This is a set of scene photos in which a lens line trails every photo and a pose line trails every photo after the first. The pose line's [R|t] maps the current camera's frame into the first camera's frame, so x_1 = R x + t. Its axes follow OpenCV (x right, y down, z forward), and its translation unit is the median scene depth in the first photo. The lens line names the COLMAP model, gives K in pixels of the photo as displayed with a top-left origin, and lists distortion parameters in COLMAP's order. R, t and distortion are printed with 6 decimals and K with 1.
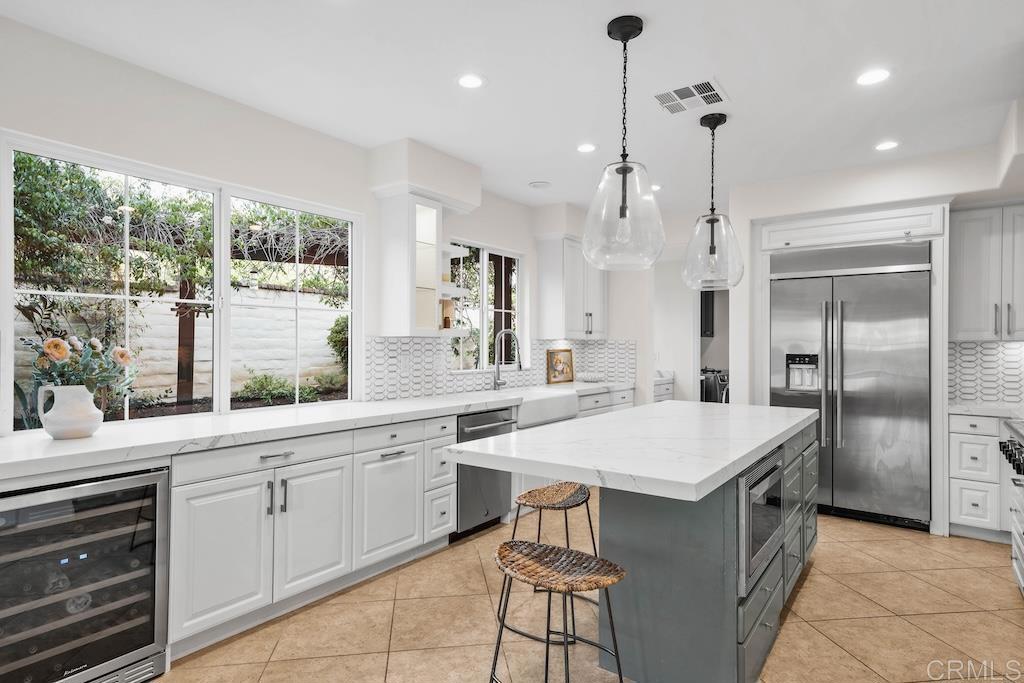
lens RADIAL K [[569.0, 0, 496.2], [0, 569.0, 337.8], [0, 0, 1]] dist [0.003629, 0.009650]
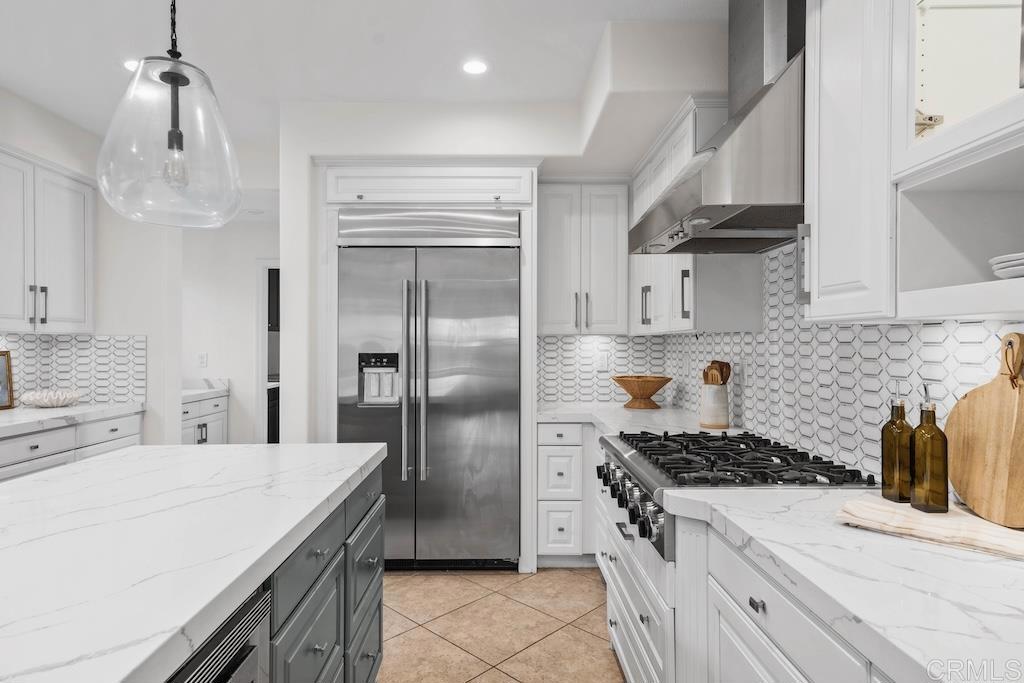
lens RADIAL K [[569.0, 0, 504.0], [0, 569.0, 340.6], [0, 0, 1]] dist [0.003629, 0.009650]
pose [[0.796570, -0.004704, 0.604528, 0.241590], [-0.000559, 0.999964, 0.008518, 0.007208], [-0.604546, -0.007123, 0.796538, 0.353537]]
